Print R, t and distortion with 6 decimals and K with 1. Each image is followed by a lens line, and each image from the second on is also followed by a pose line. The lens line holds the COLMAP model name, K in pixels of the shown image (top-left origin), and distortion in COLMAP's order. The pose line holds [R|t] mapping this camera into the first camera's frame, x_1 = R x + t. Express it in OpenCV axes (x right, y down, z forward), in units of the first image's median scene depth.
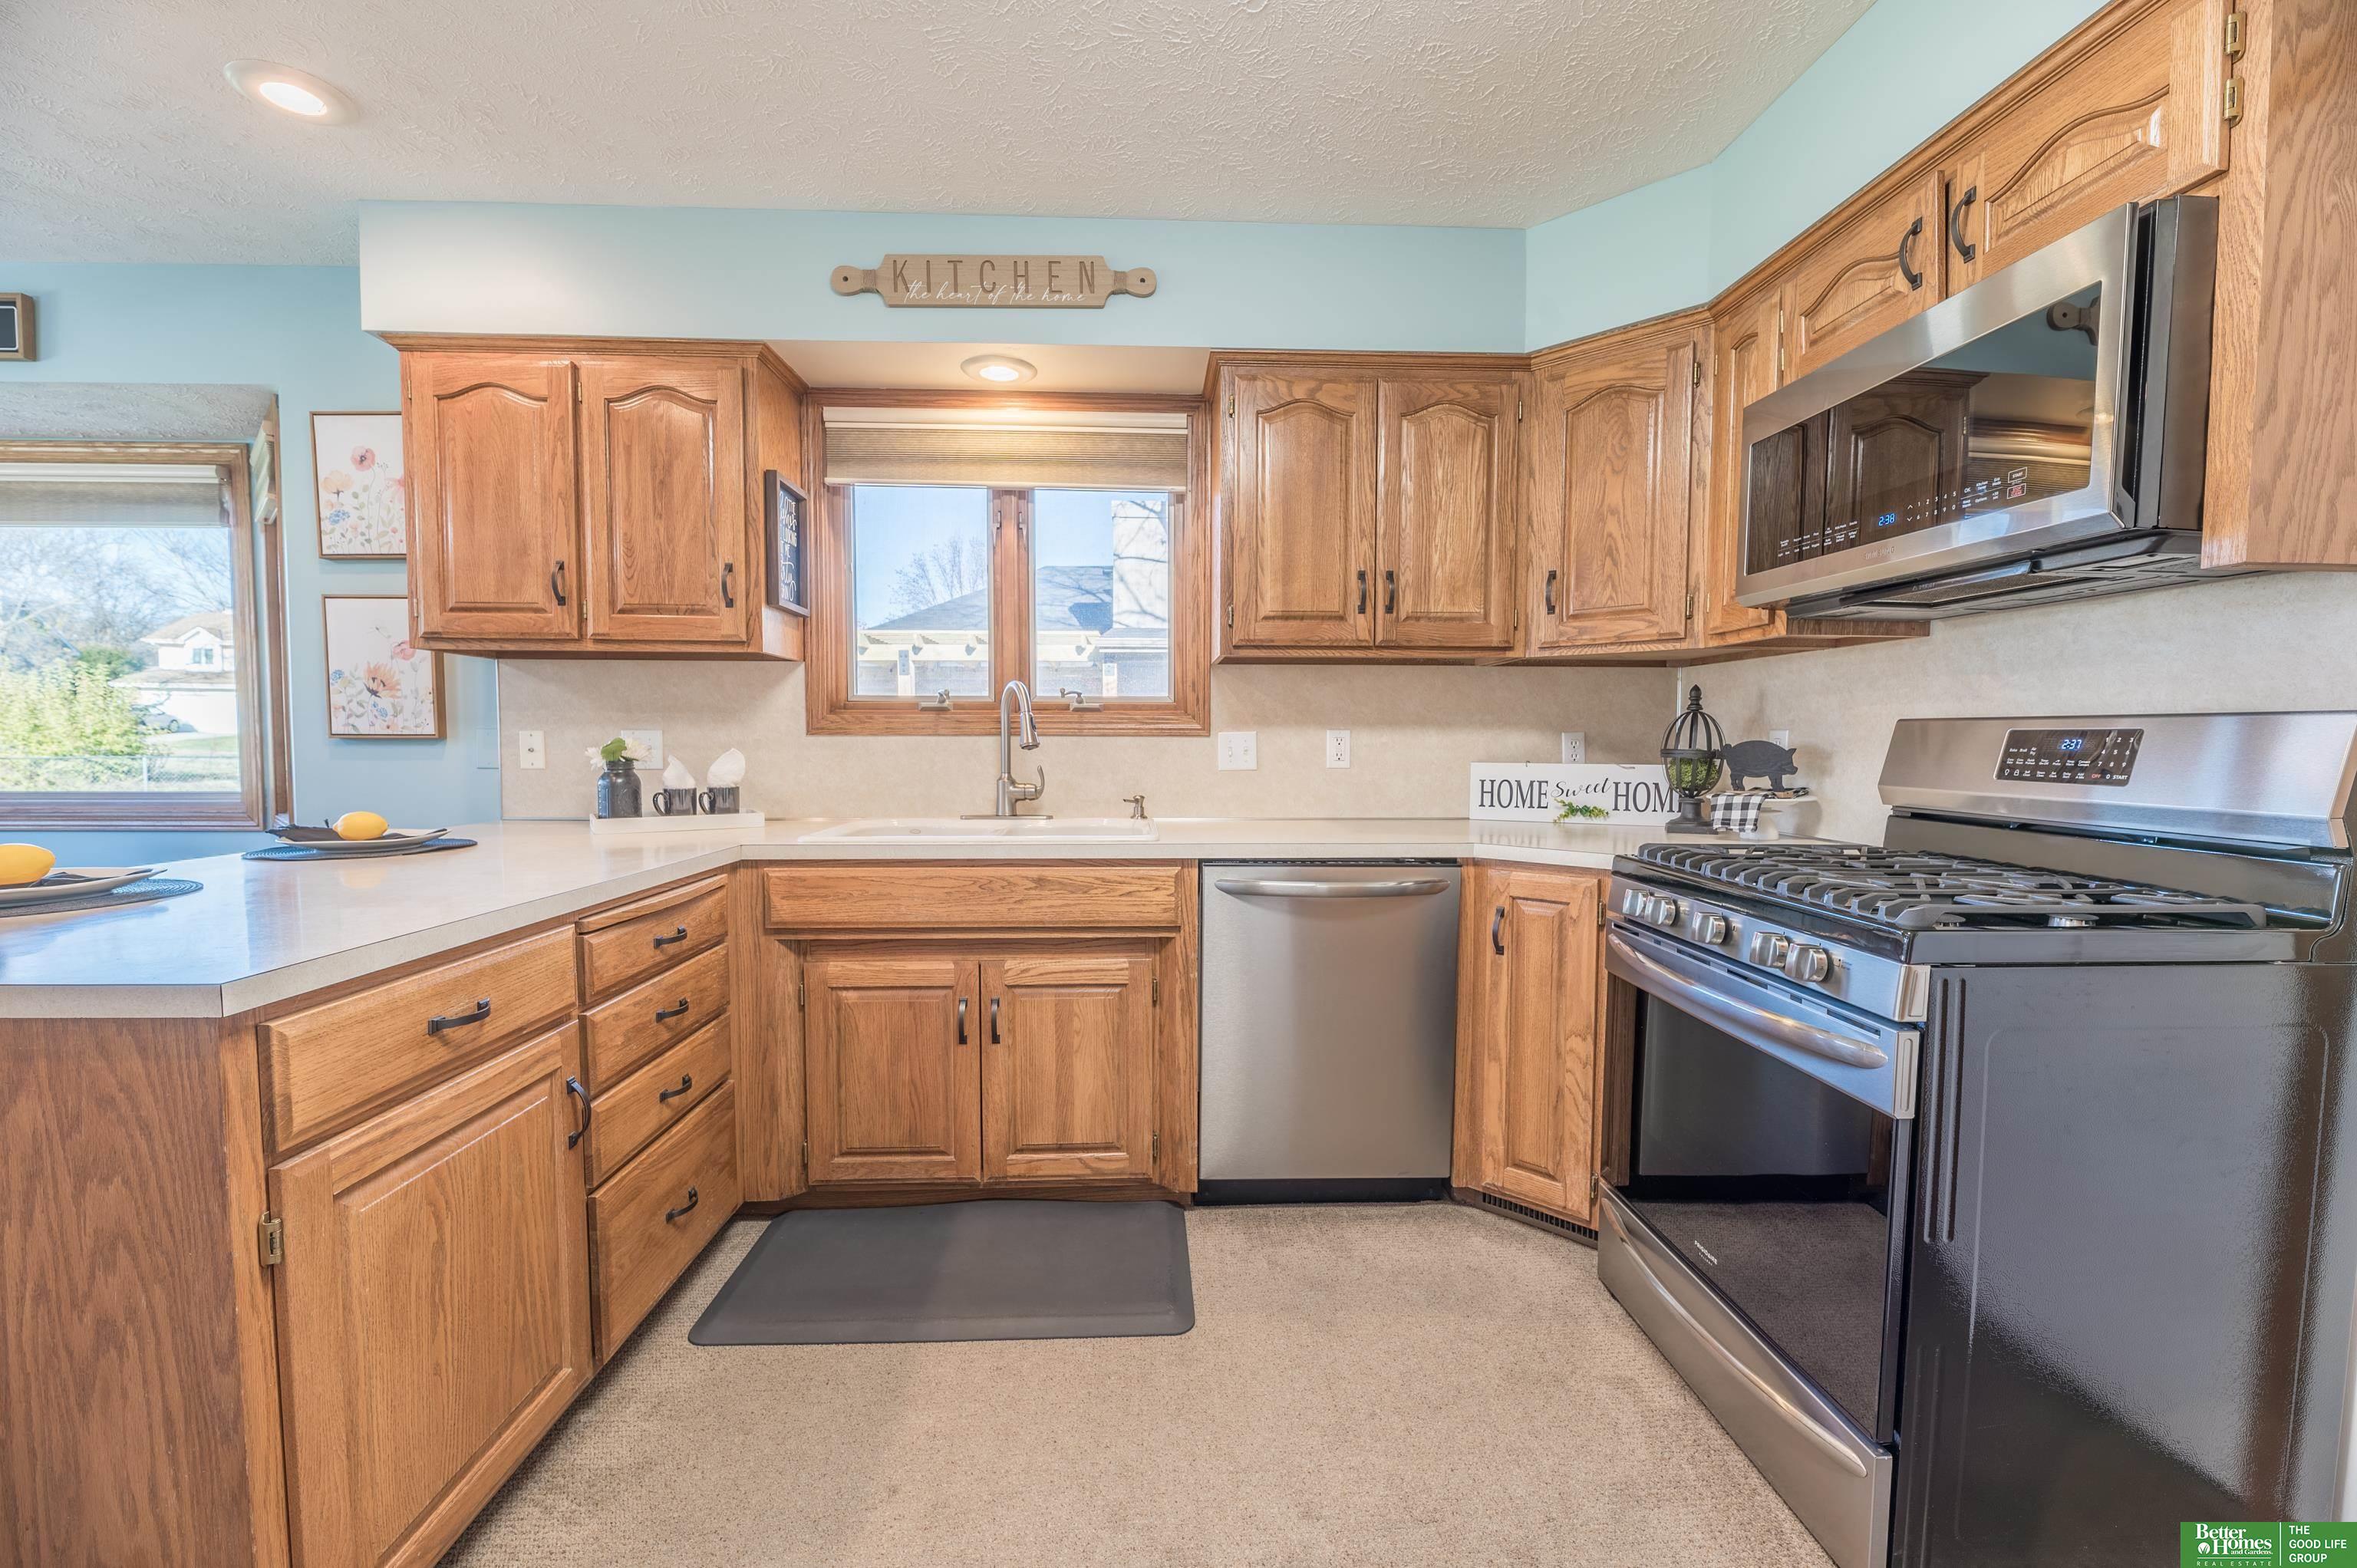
lens RADIAL K [[944.6, 0, 1180.9], [0, 944.6, 792.8], [0, 0, 1]] dist [0.001155, -0.004034]
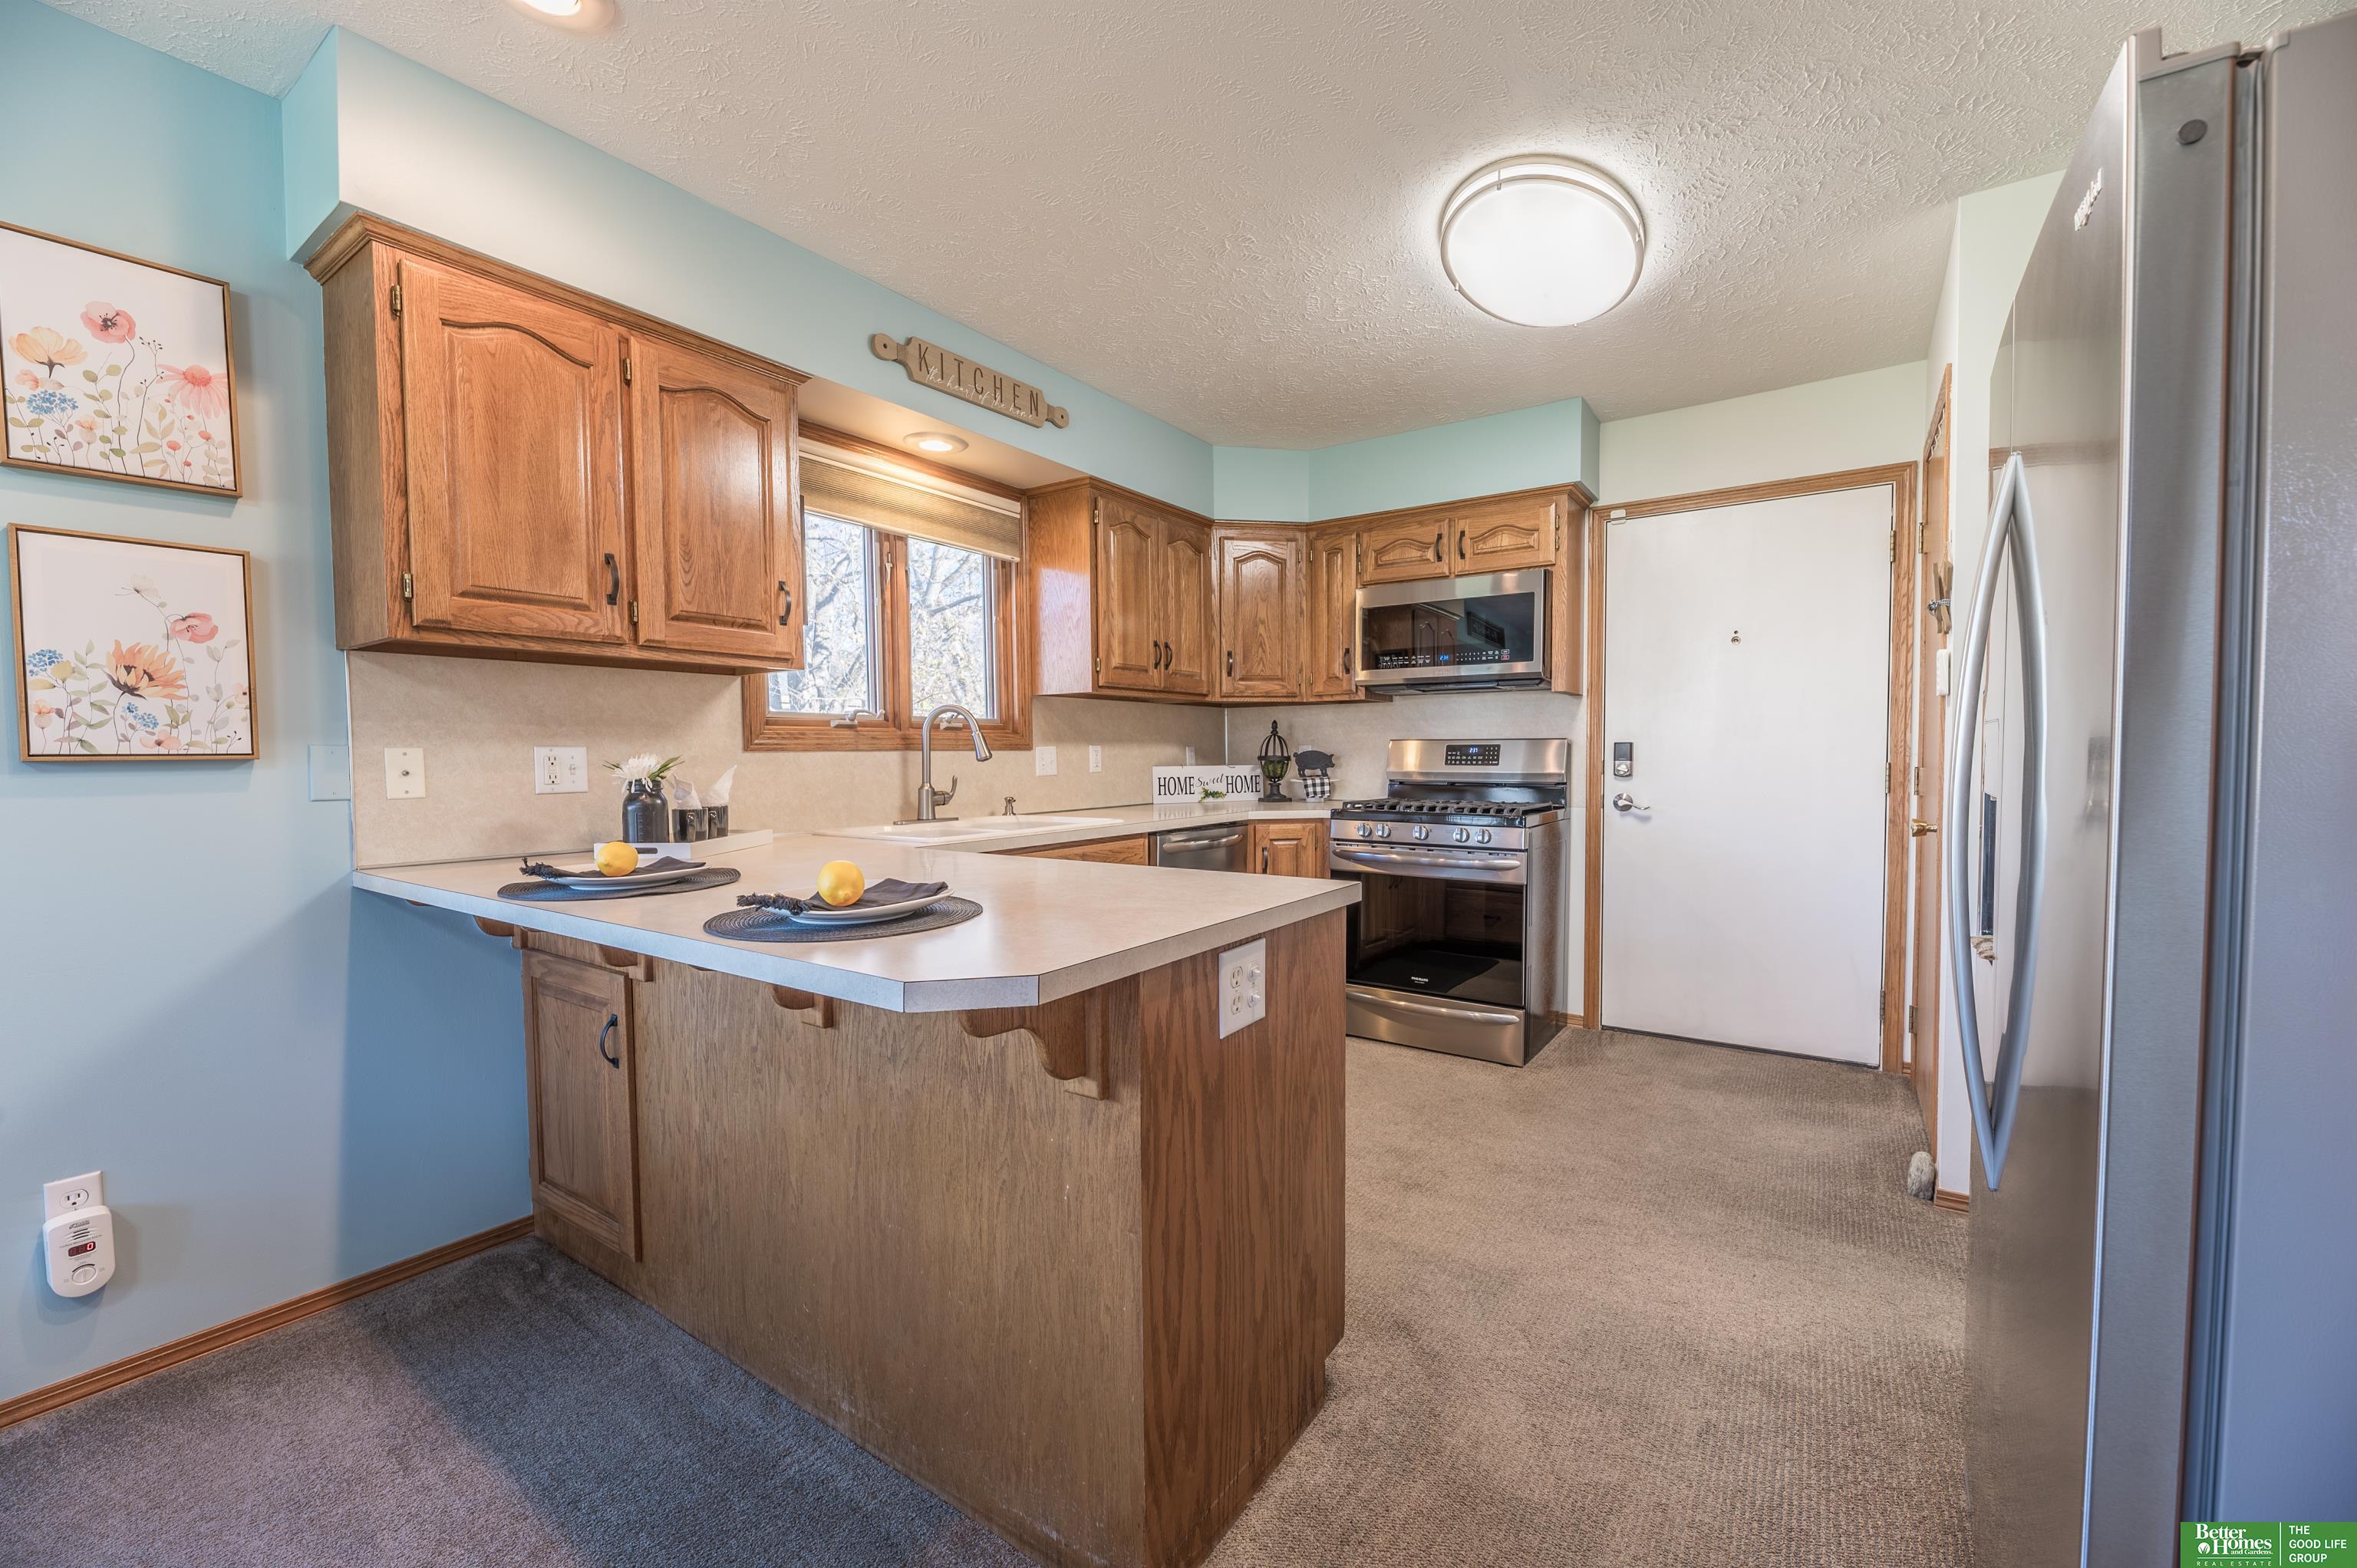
lens RADIAL K [[944.6, 0, 1180.9], [0, 944.6, 792.8], [0, 0, 1]] dist [0.001155, -0.004034]
pose [[0.605114, -0.041524, 0.795055, -1.005854], [0.054323, 0.998465, 0.010802, -0.004481], [-0.794283, 0.036653, 0.606441, 0.052740]]
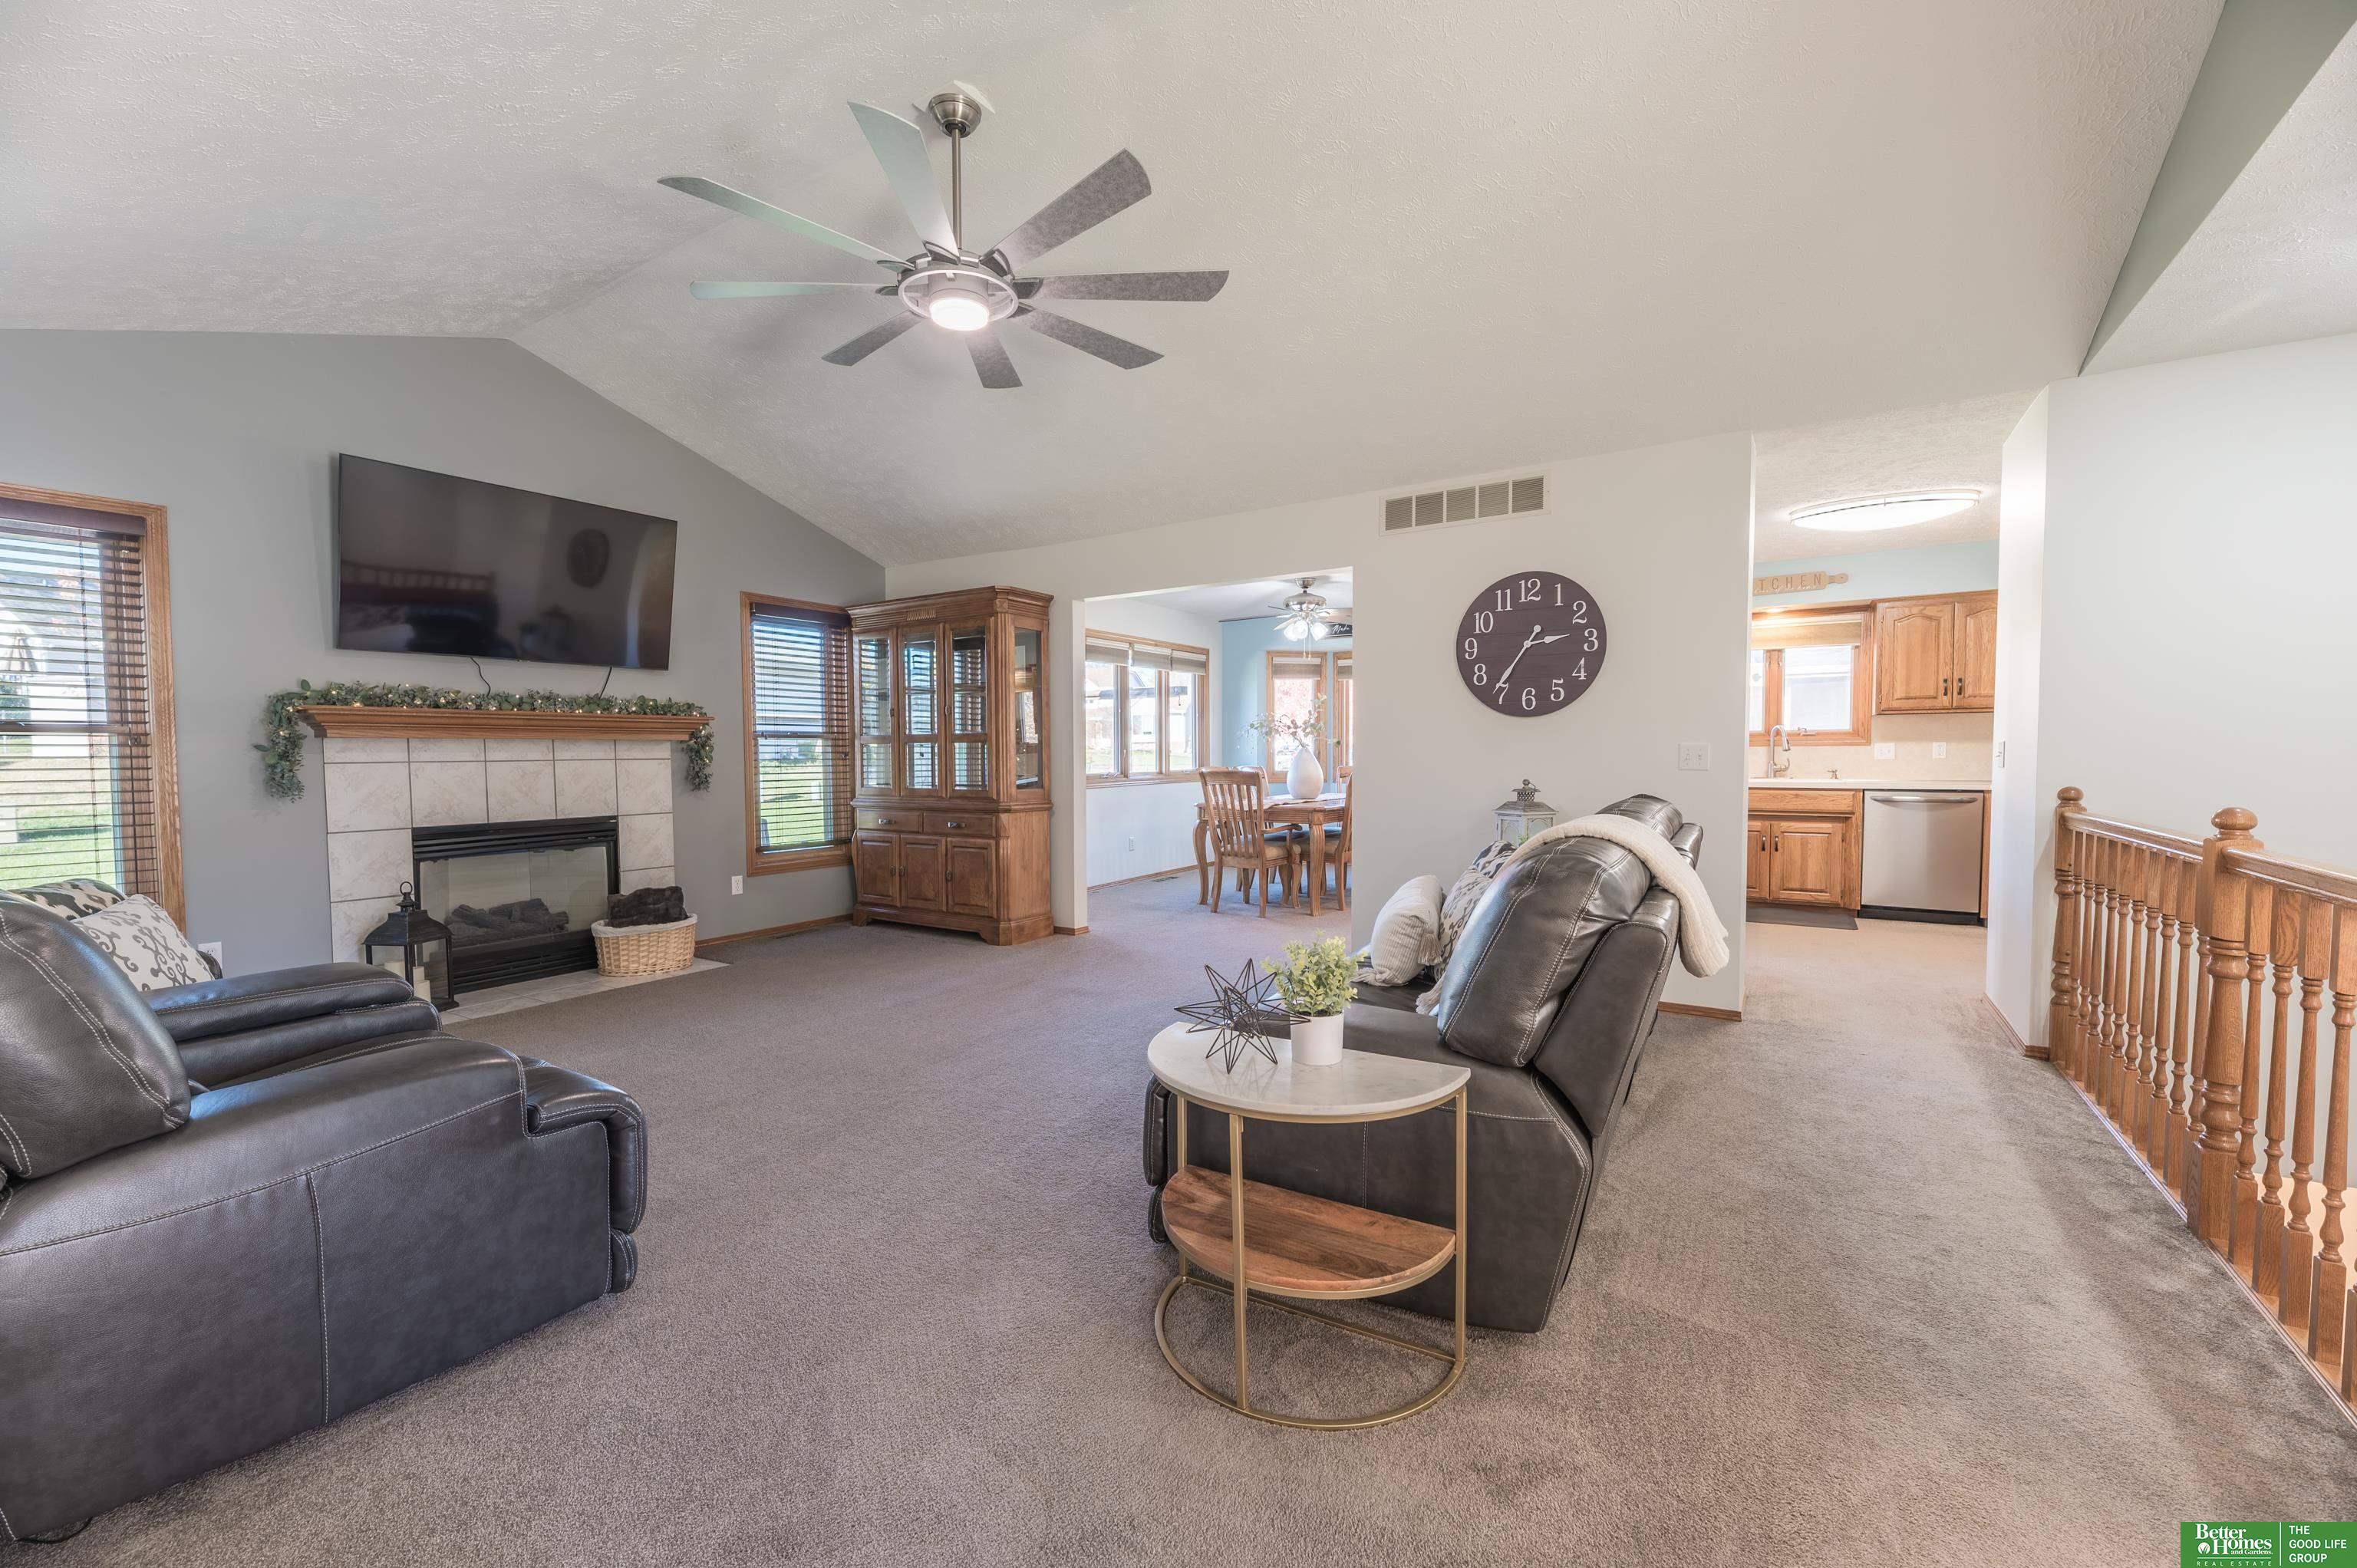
lens RADIAL K [[944.6, 0, 1180.9], [0, 944.6, 792.8], [0, 0, 1]] dist [0.001155, -0.004034]
pose [[0.816181, 0.015096, -0.577599, -0.013256], [-0.022958, 0.999716, -0.006313, 0.130331], [0.577340, 0.018413, 0.816297, -2.210760]]
